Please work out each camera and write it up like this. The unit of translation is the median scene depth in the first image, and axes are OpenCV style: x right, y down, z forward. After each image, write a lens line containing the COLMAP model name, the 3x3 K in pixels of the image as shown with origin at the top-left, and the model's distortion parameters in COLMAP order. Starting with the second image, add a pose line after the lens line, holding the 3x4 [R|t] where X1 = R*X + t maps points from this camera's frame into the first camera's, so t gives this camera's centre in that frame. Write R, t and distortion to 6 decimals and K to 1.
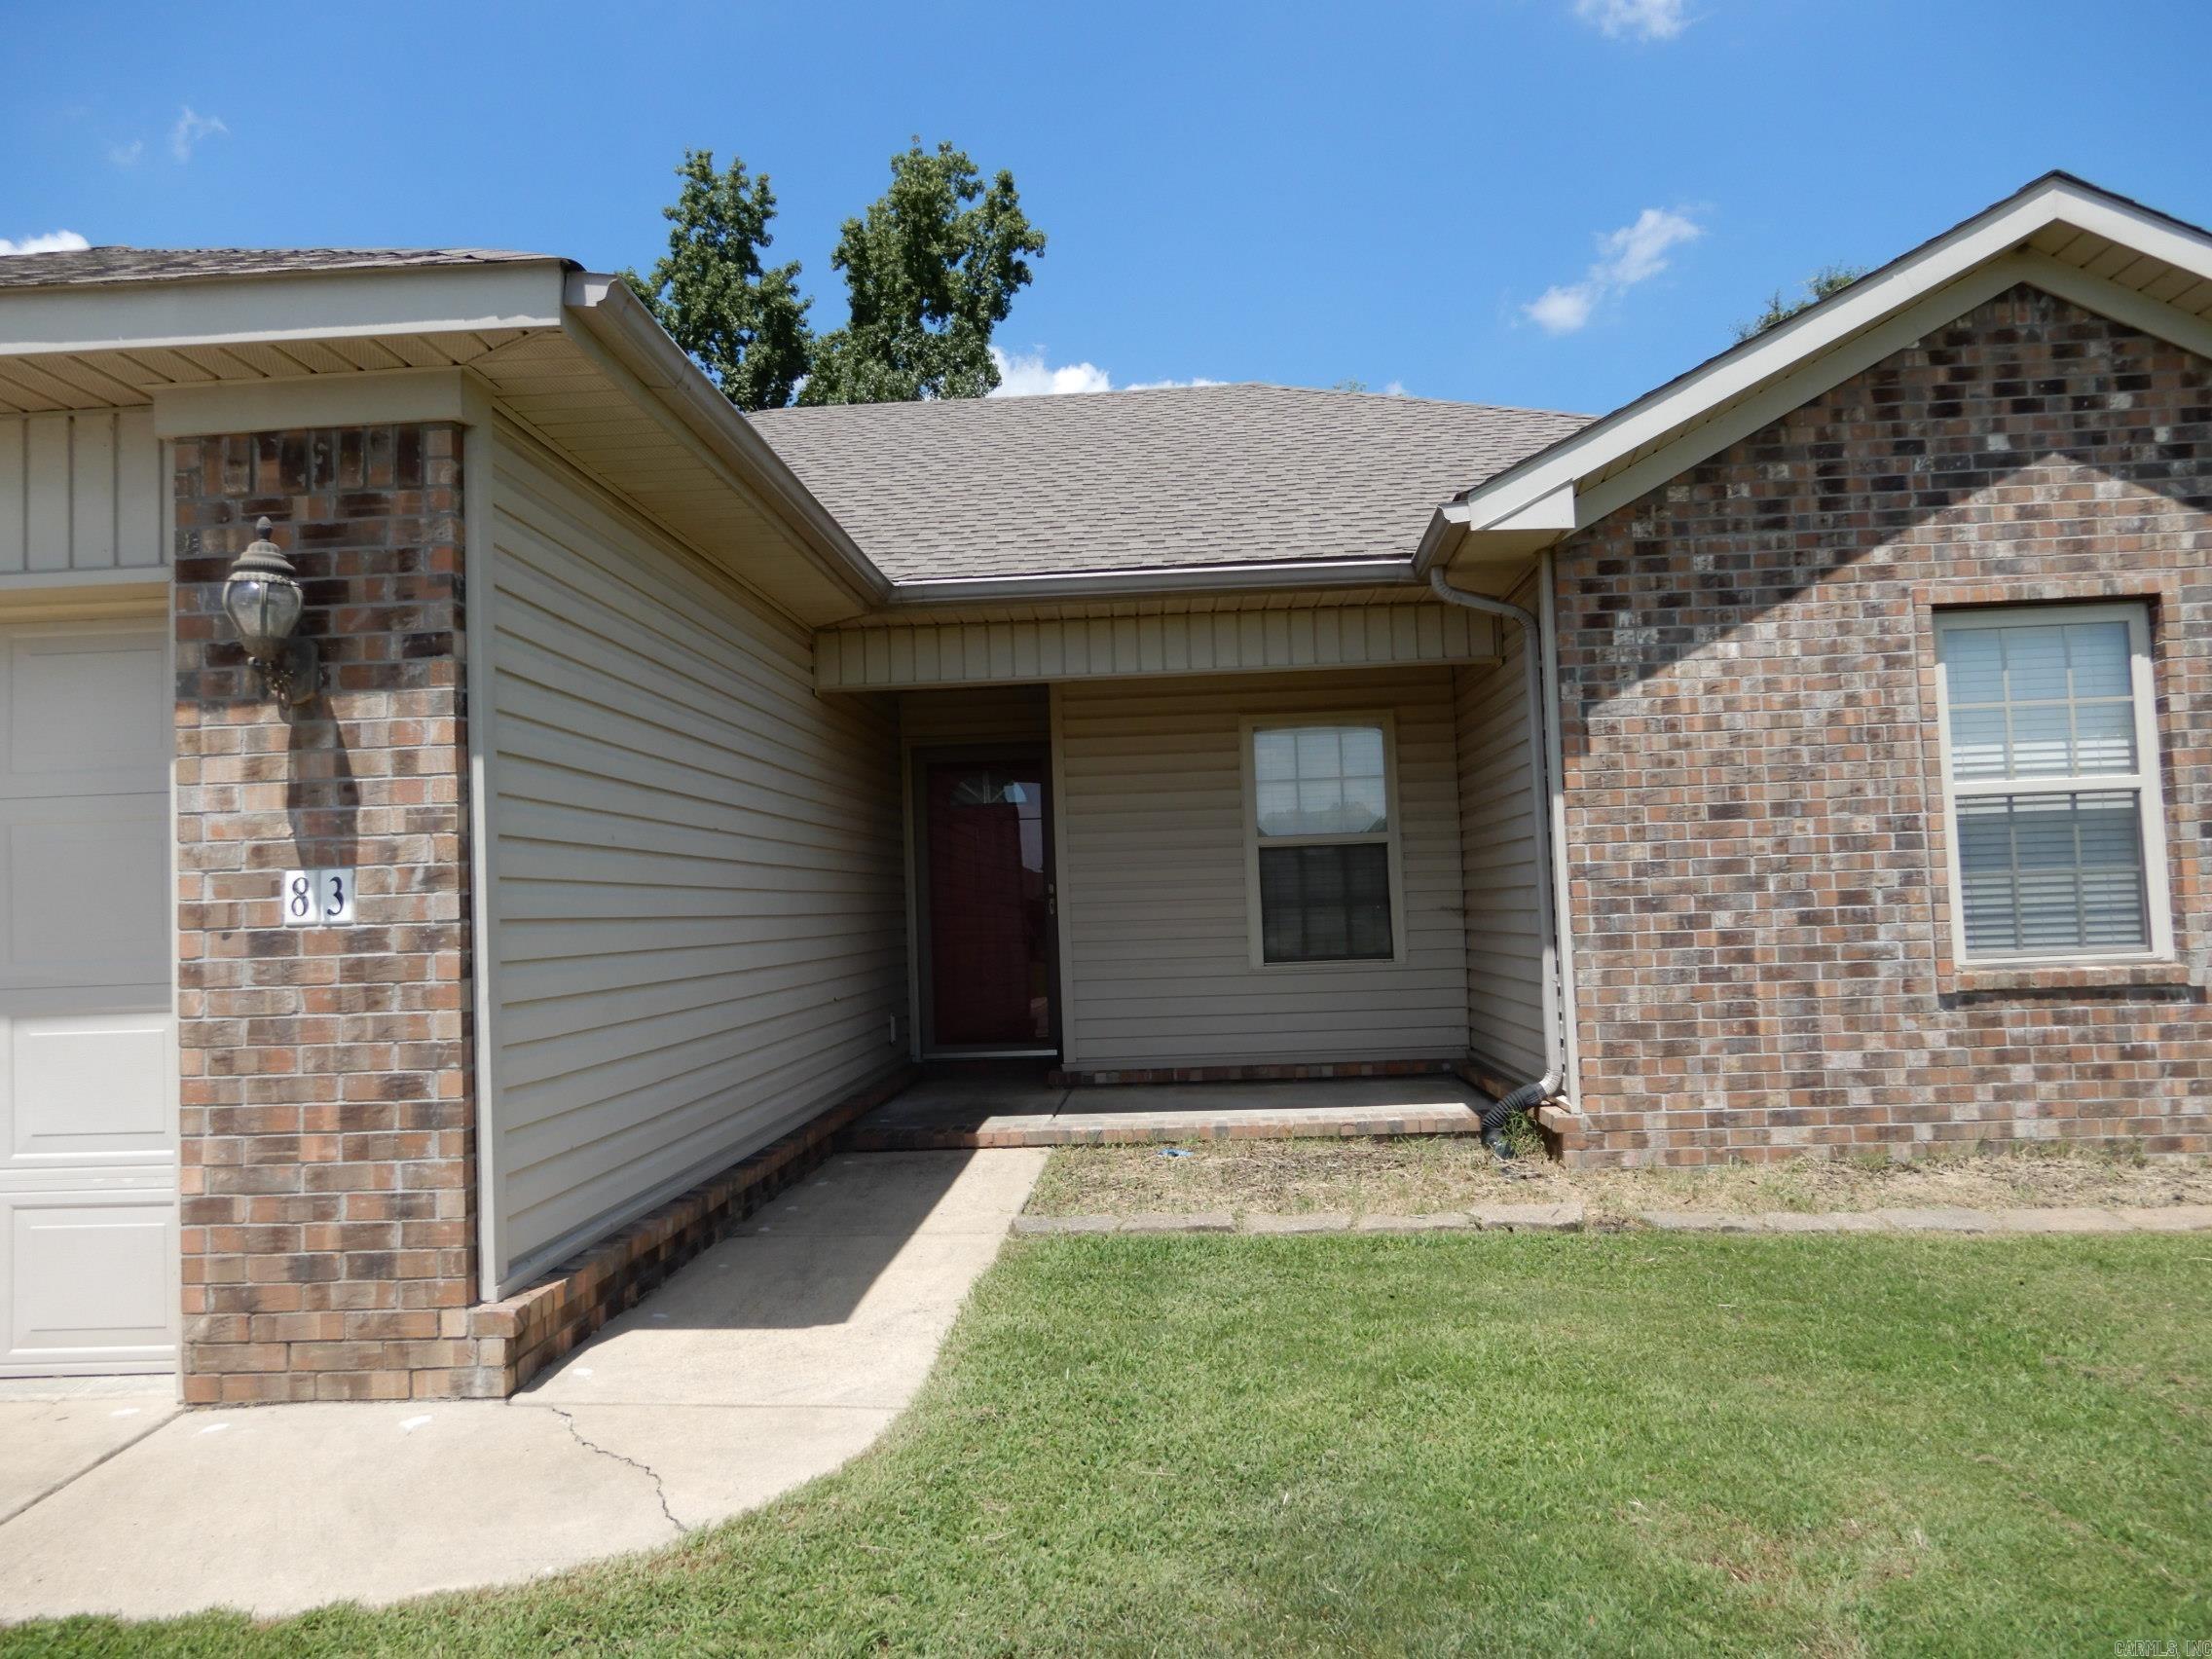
lens RADIAL K [[1575.6, 0, 1105.4], [0, 1575.6, 829.2], [0, 0, 1]] dist [0.002741, -0.003579]
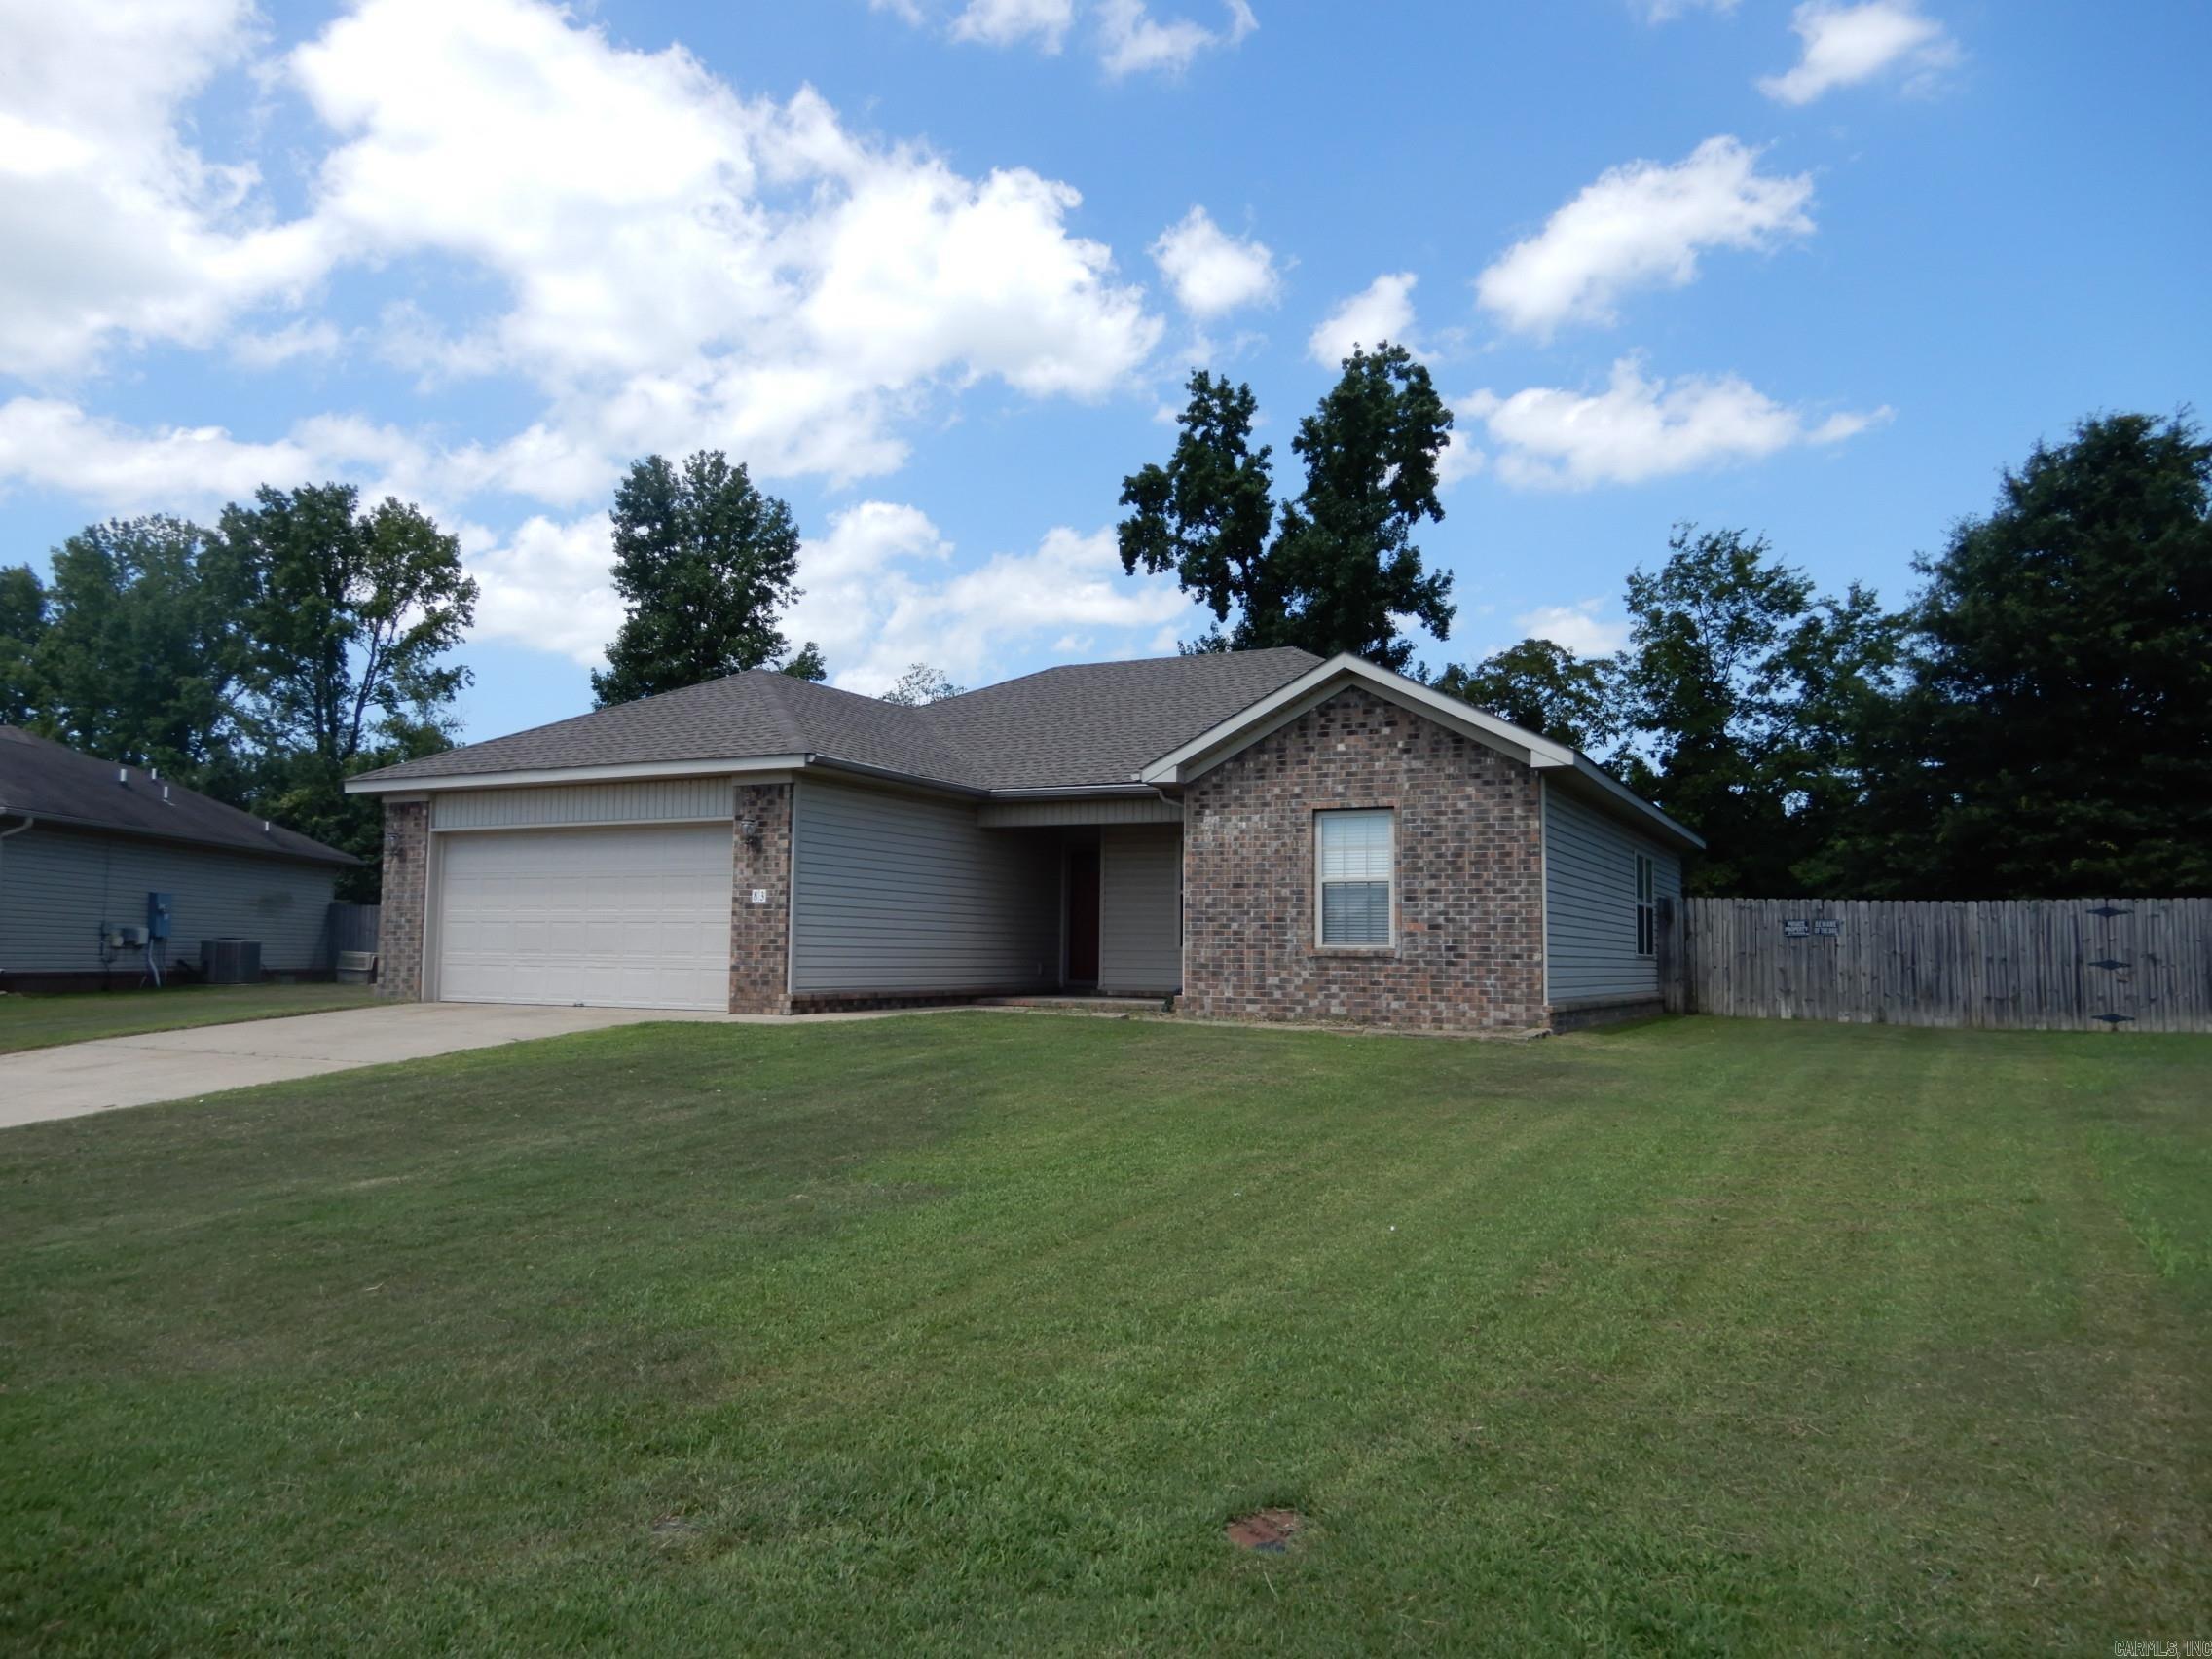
lens RADIAL K [[1575.6, 0, 1084.2], [0, 1575.6, 815.1], [0, 0, 1]] dist [0.002741, -0.003579]
pose [[0.913023, 0.012859, -0.407705, 1.249081], [-0.027365, 0.999182, -0.029768, -0.043881], [0.406989, 0.038336, 0.912628, -1.554106]]
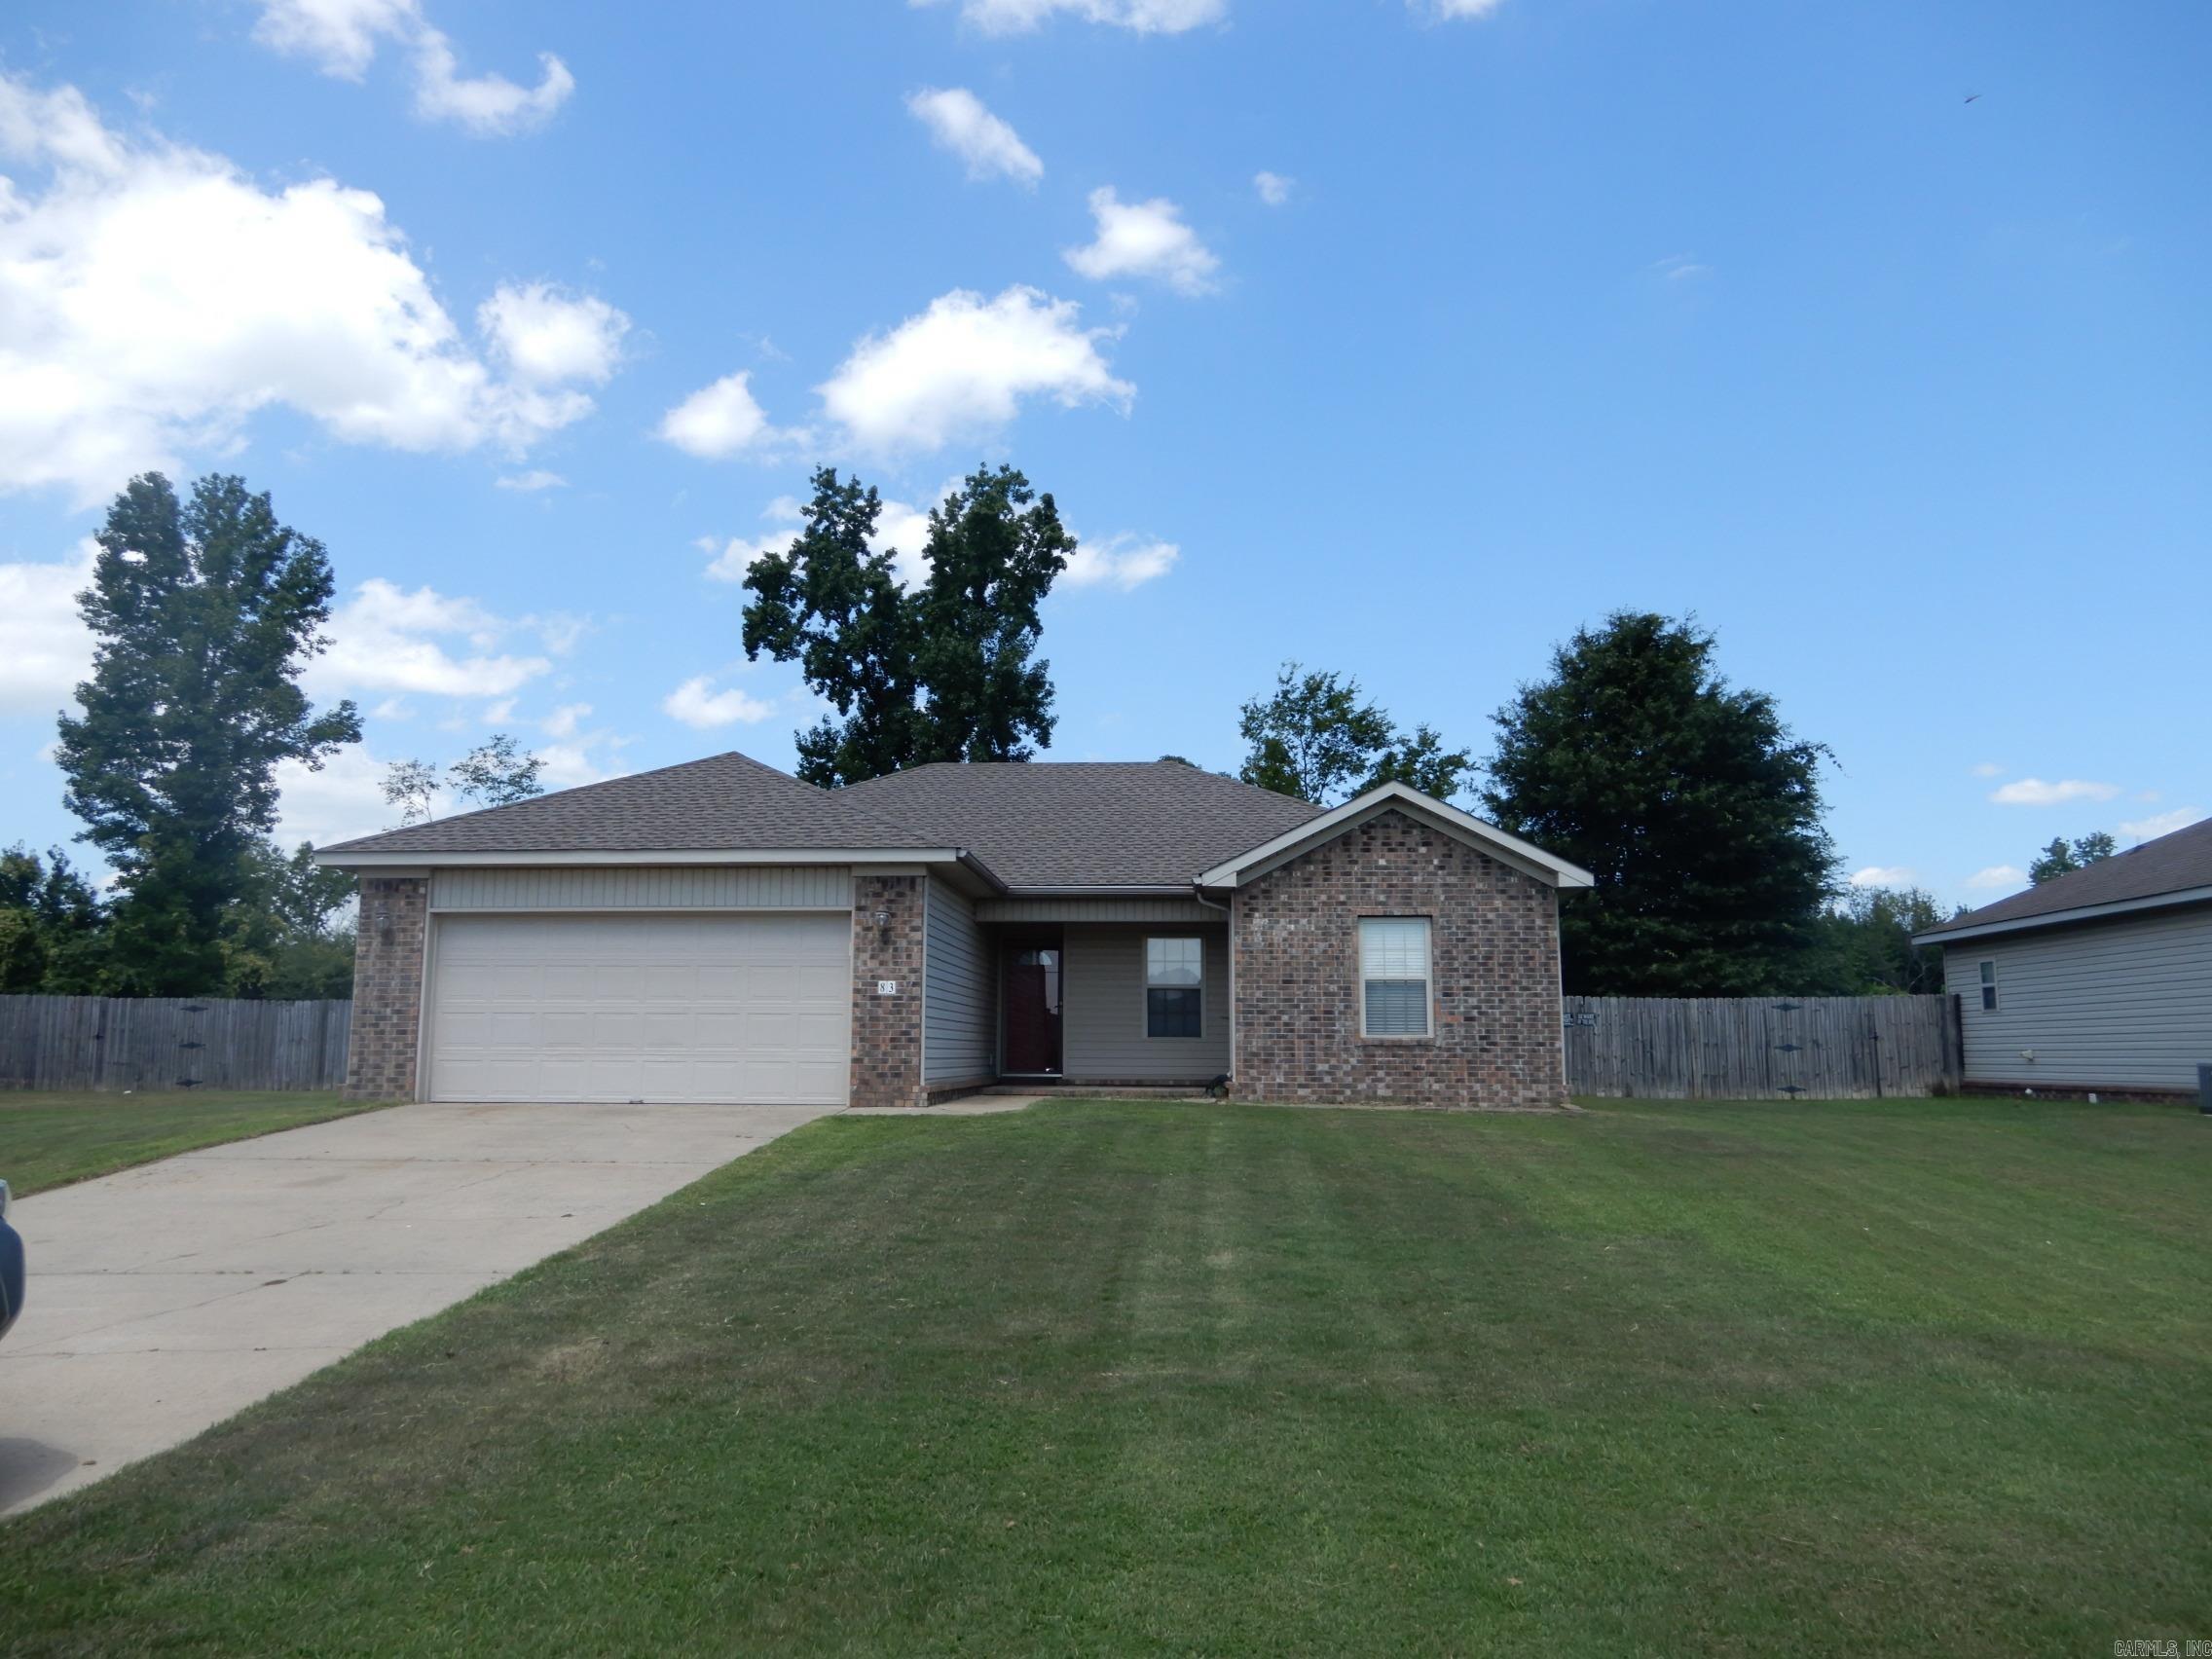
lens RADIAL K [[1575.6, 0, 1090.8], [0, 1575.6, 831.8], [0, 0, 1]] dist [0.002741, -0.003579]
pose [[0.998972, 0.040195, -0.020939, 0.074117], [-0.041920, 0.995079, -0.089784, -0.010033], [0.017227, 0.090570, 0.995741, -2.003353]]
